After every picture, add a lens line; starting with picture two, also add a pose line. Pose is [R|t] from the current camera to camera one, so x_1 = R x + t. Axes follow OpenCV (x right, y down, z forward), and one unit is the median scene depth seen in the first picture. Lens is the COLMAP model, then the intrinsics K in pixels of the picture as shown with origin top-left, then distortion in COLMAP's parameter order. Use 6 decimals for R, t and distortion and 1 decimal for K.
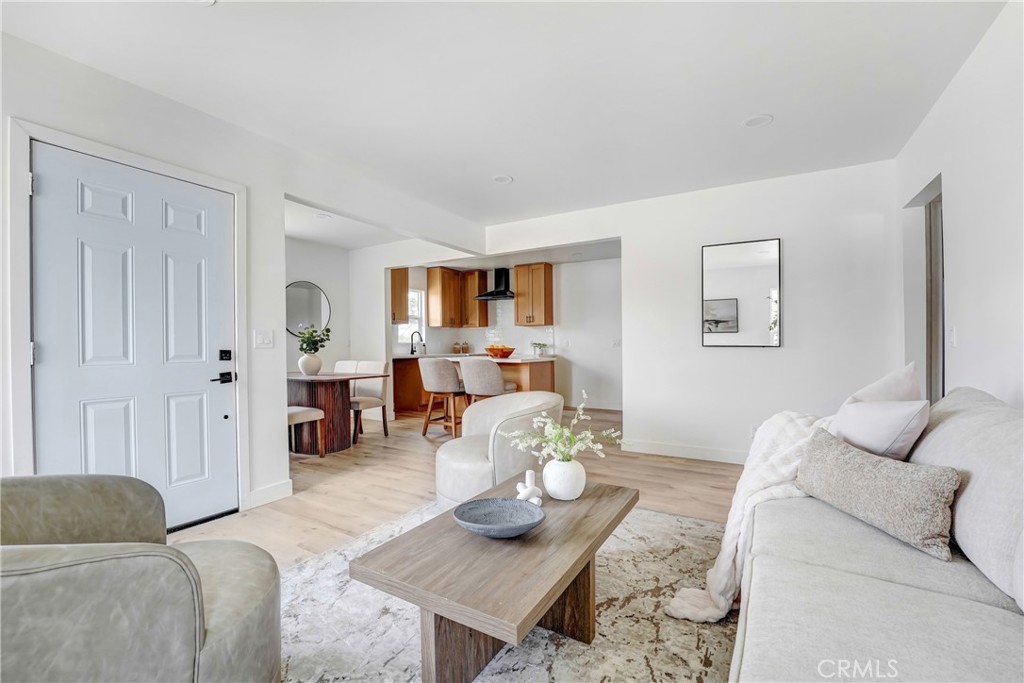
lens RADIAL K [[430.3, 0, 549.2], [0, 430.3, 332.6], [0, 0, 1]] dist [-0.003754, -0.000047]
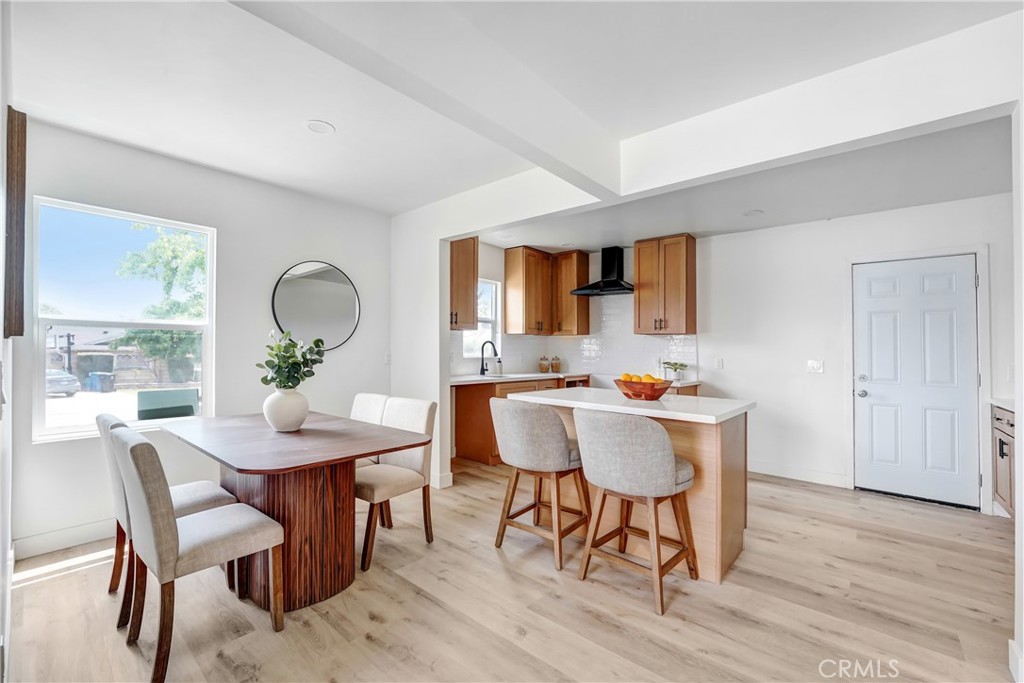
lens RADIAL K [[430.3, 0, 514.5], [0, 430.3, 339.4], [0, 0, 1]] dist [-0.003754, -0.000047]
pose [[0.970417, 0.015413, -0.240942, -0.100693], [-0.014474, 0.999879, 0.005668, -0.009212], [0.241000, -0.002013, 0.970523, 0.335143]]
